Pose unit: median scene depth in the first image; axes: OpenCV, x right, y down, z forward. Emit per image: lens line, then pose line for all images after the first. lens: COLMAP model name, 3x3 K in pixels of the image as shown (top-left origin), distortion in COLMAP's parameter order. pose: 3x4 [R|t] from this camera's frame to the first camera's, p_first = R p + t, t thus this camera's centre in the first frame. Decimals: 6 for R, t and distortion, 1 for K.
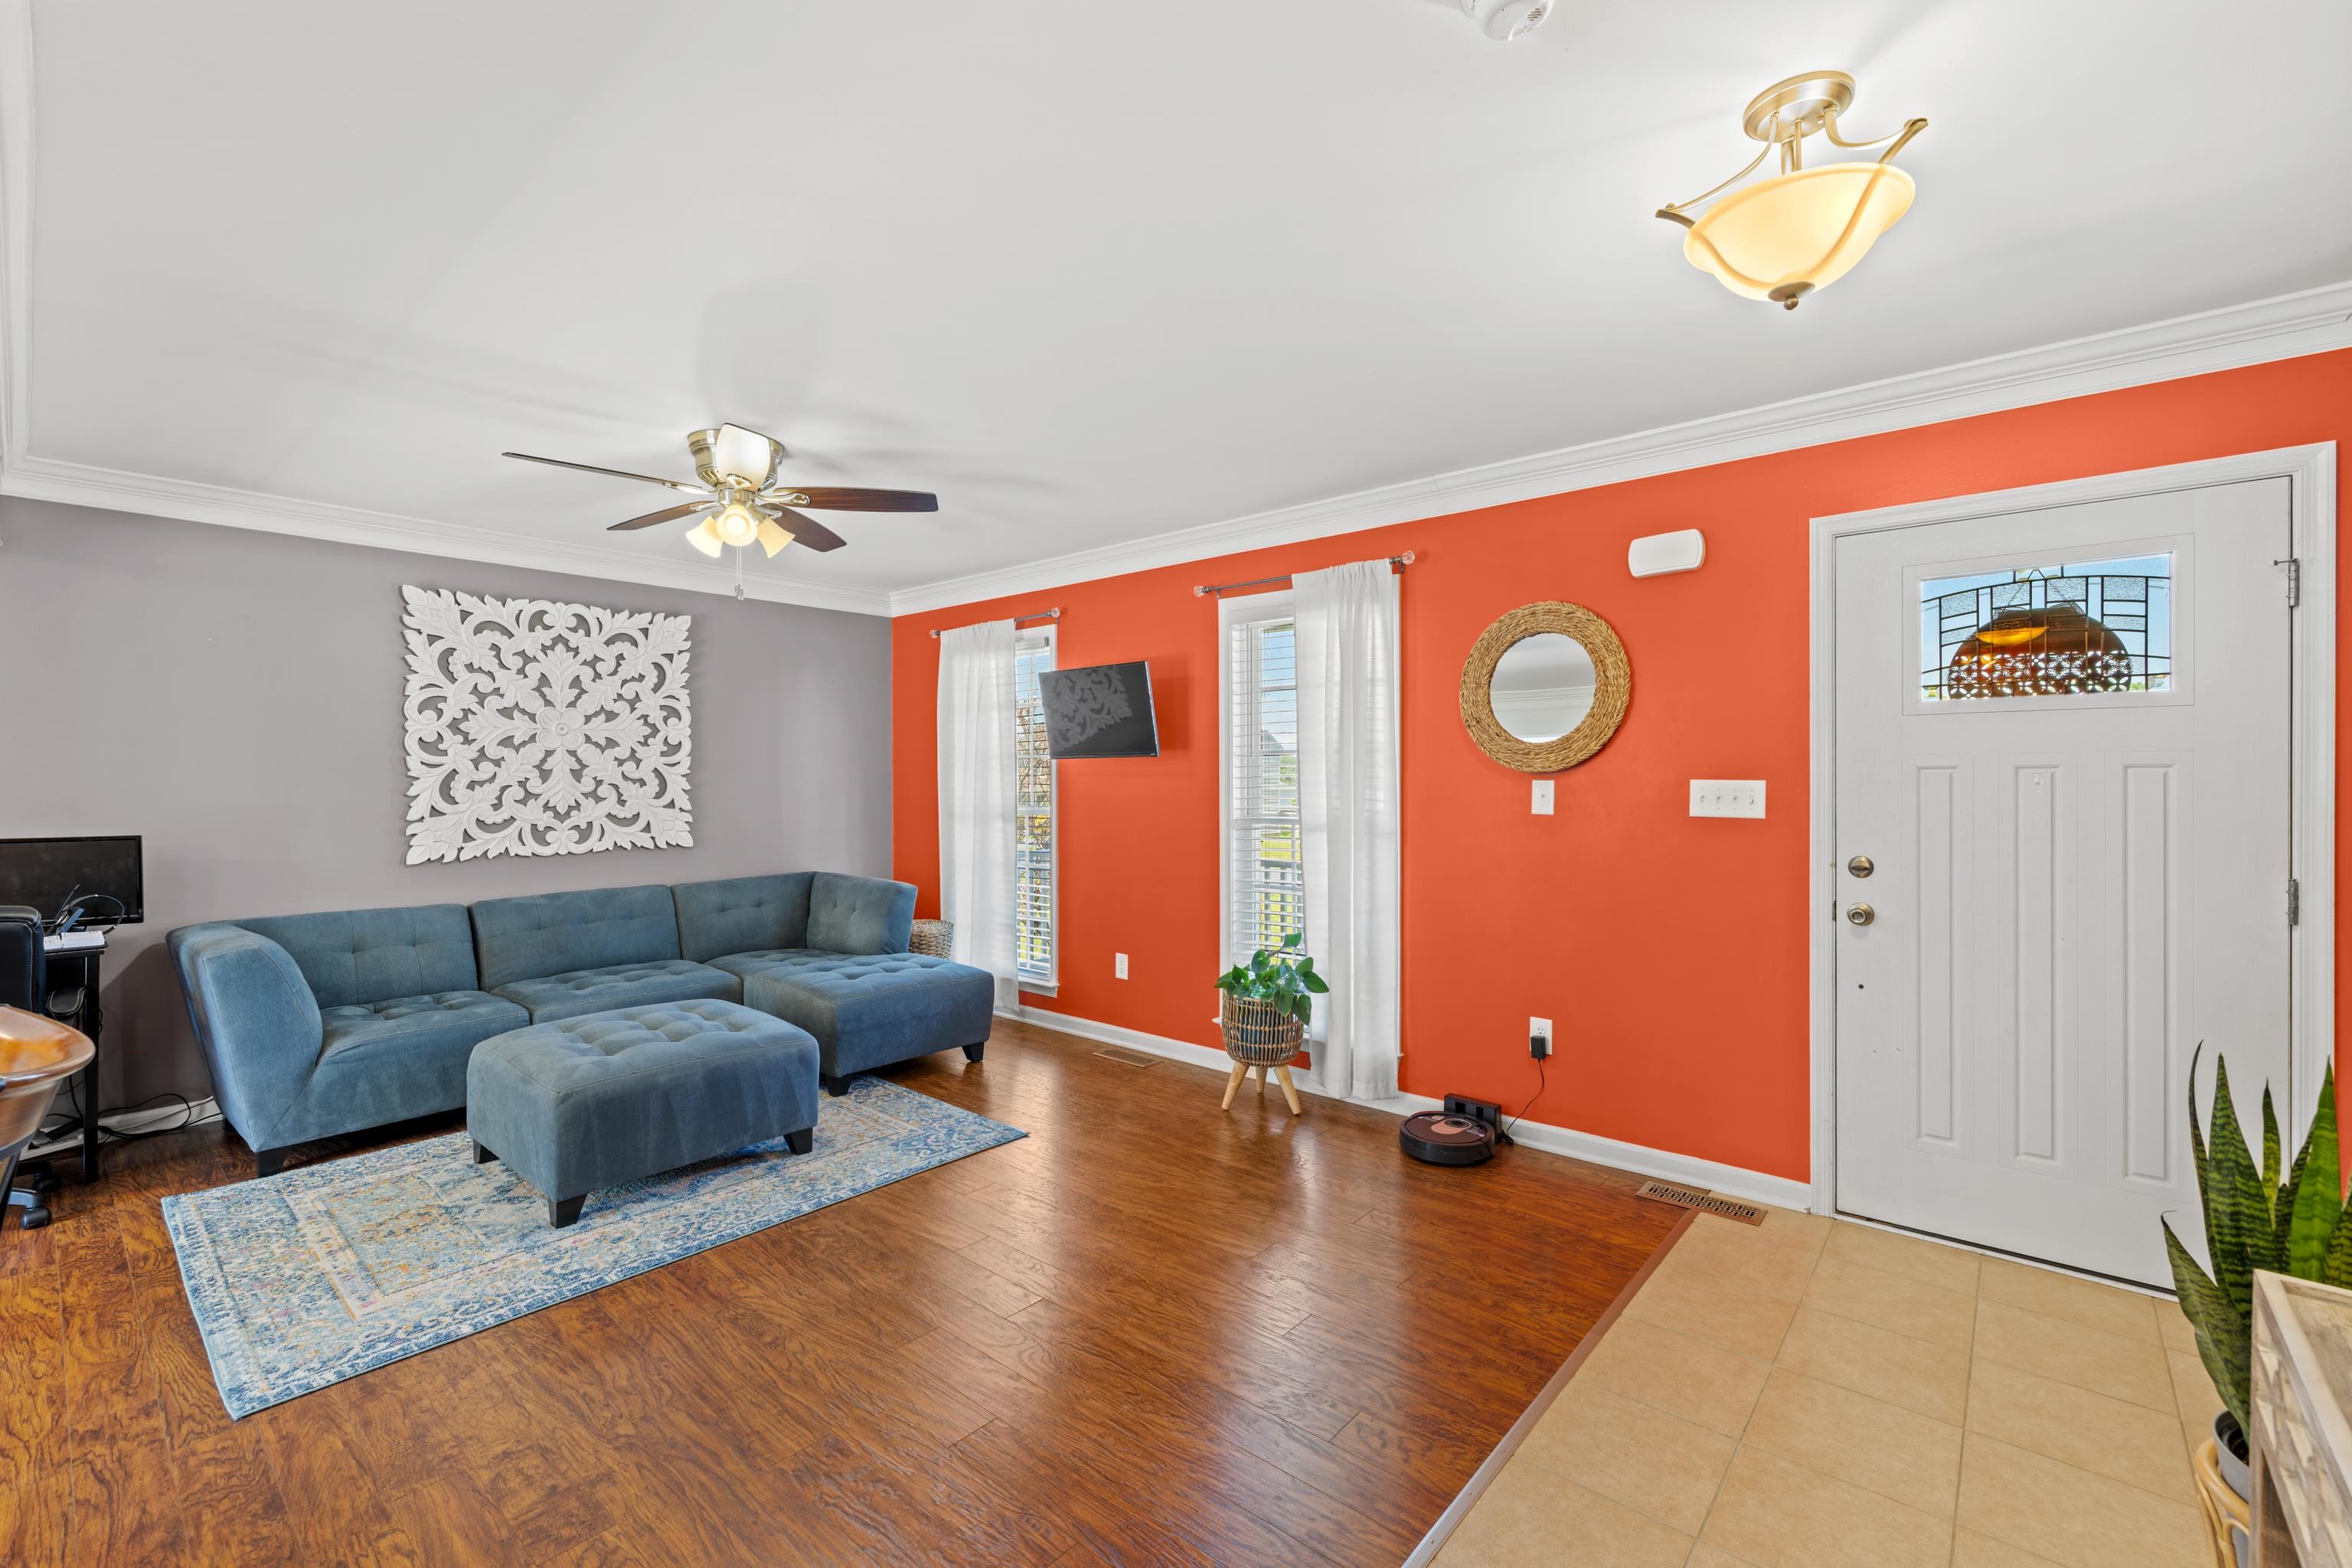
lens RADIAL K [[981.4, 0, 1175.9], [0, 981.4, 776.1], [0, 0, 1]] dist [0.000183, 0.000200]
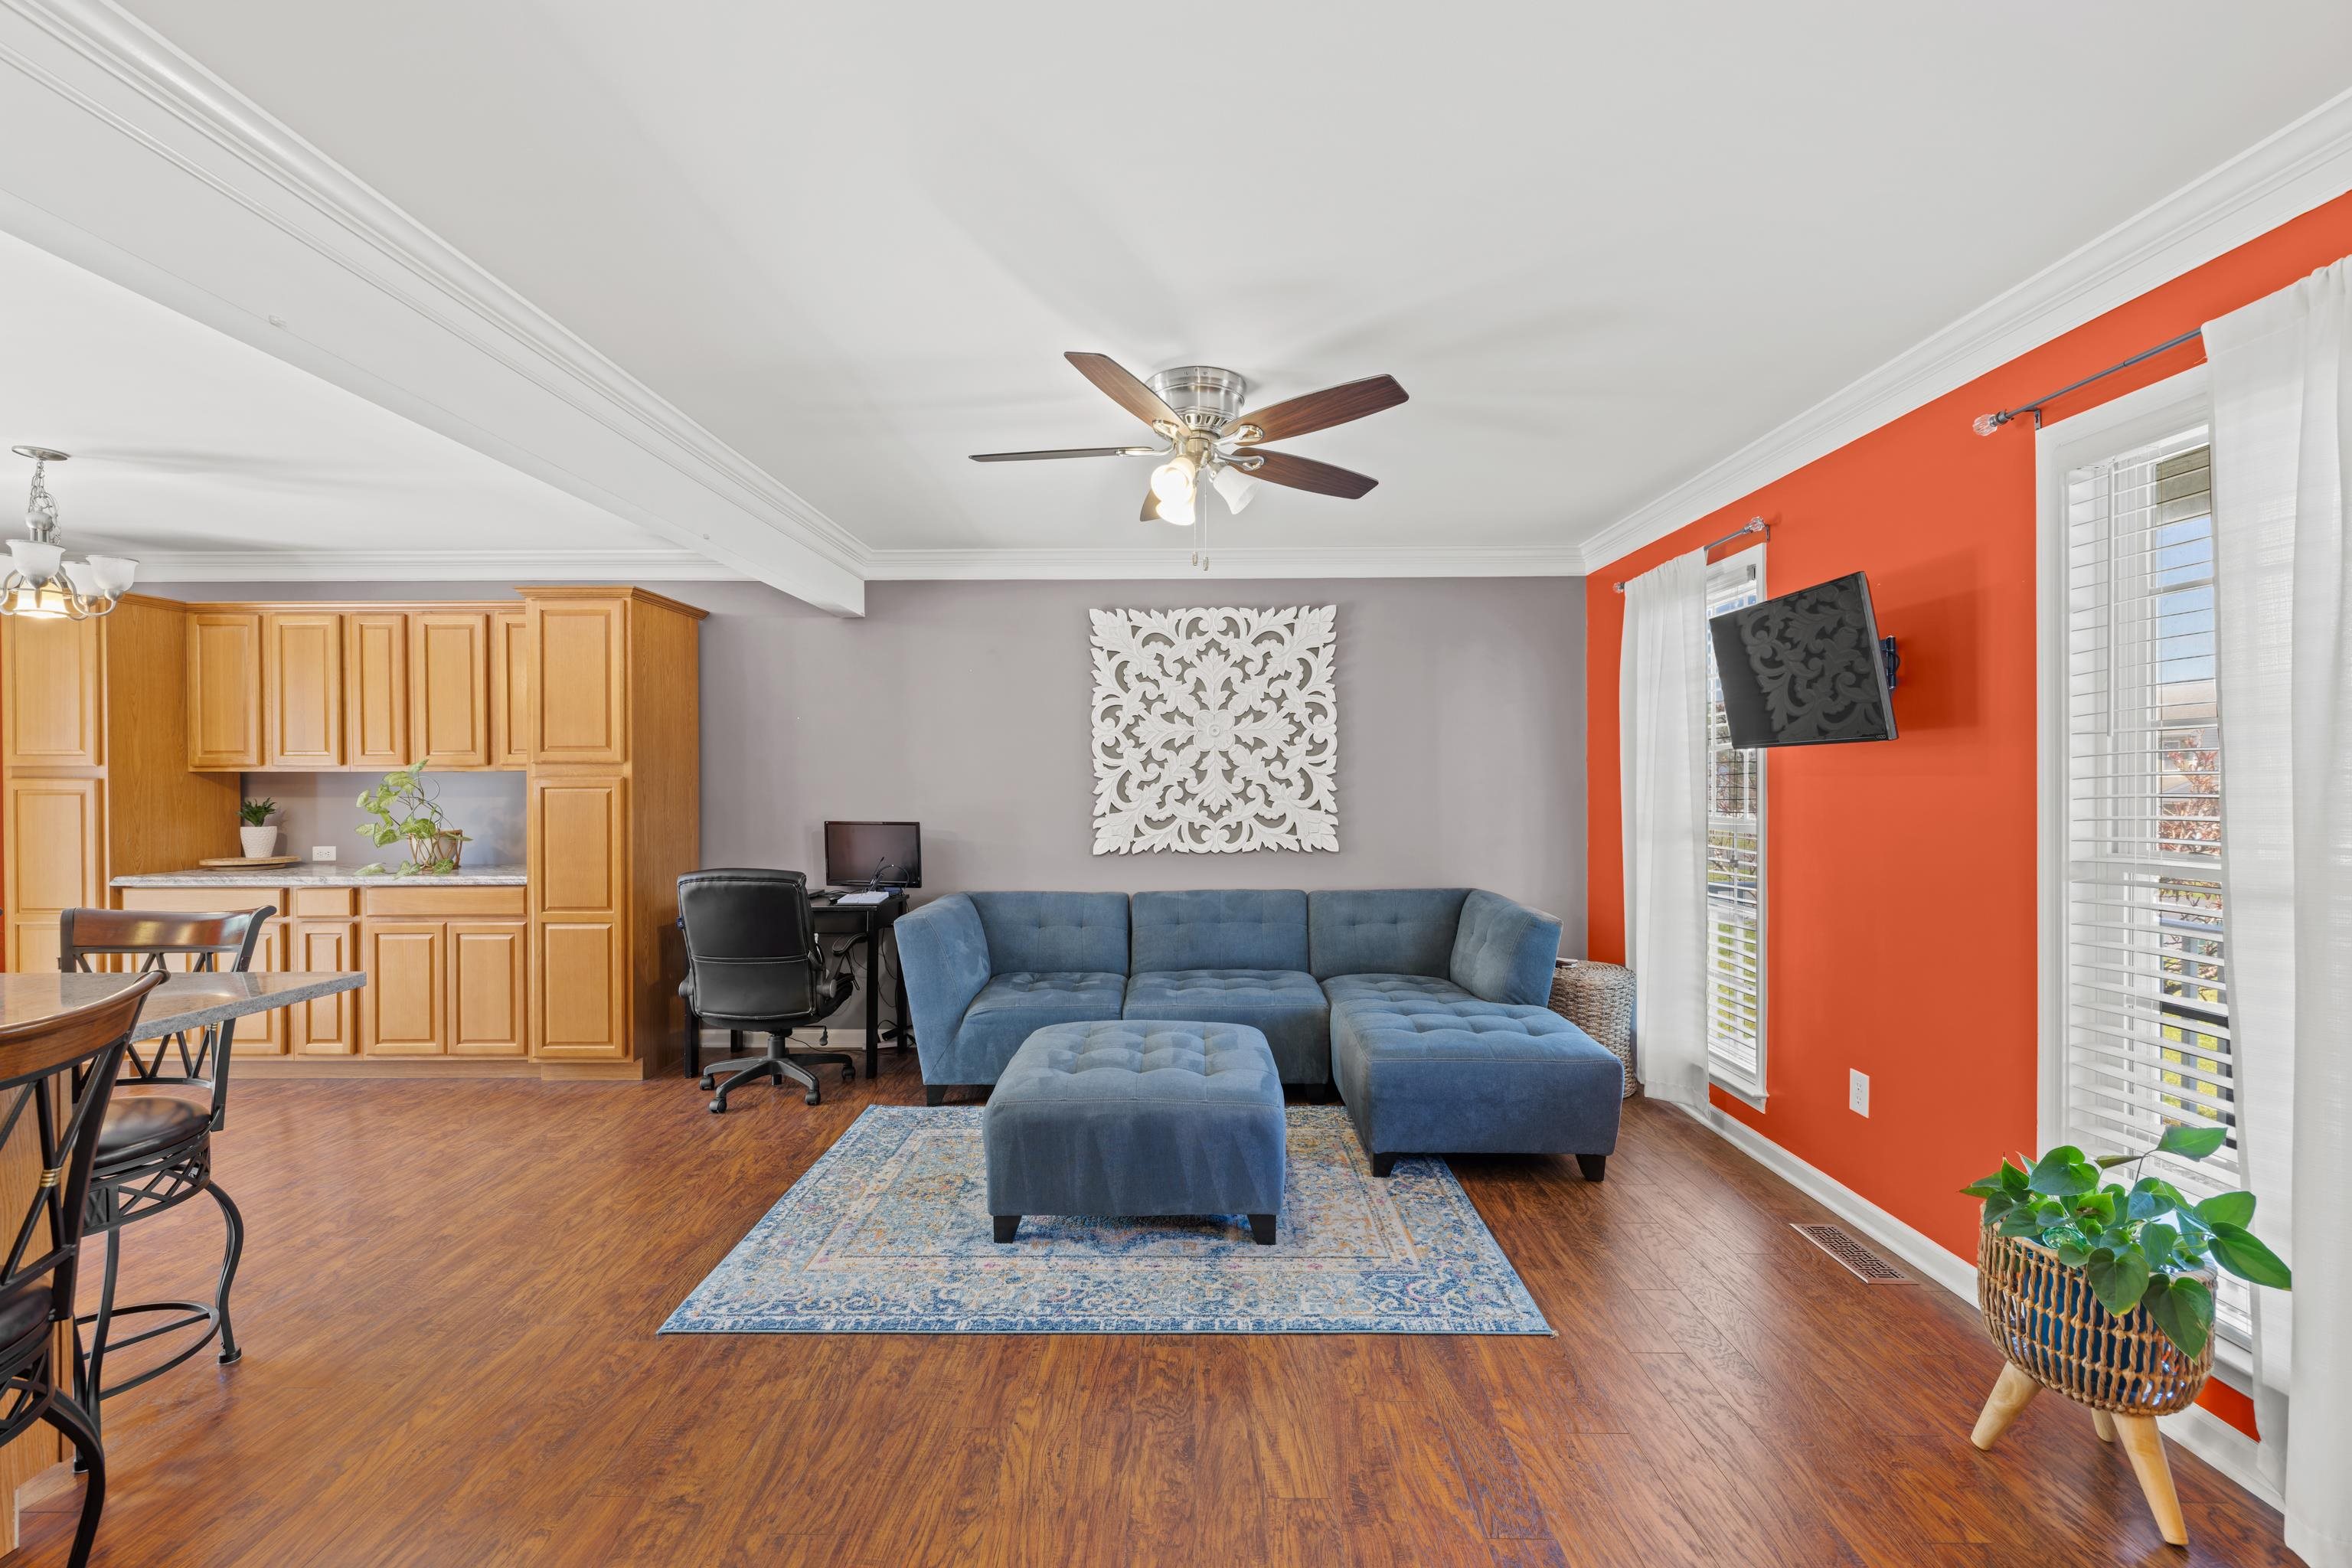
lens RADIAL K [[986.1, 0, 1177.3], [0, 986.1, 781.1], [0, 0, 1]] dist [-0.000351, -0.000556]
pose [[0.648036, 0.002091, -0.761607, 0.141893], [0.002301, 0.999986, 0.004703, -0.000070], [0.761606, -0.004800, 0.648023, 0.313798]]
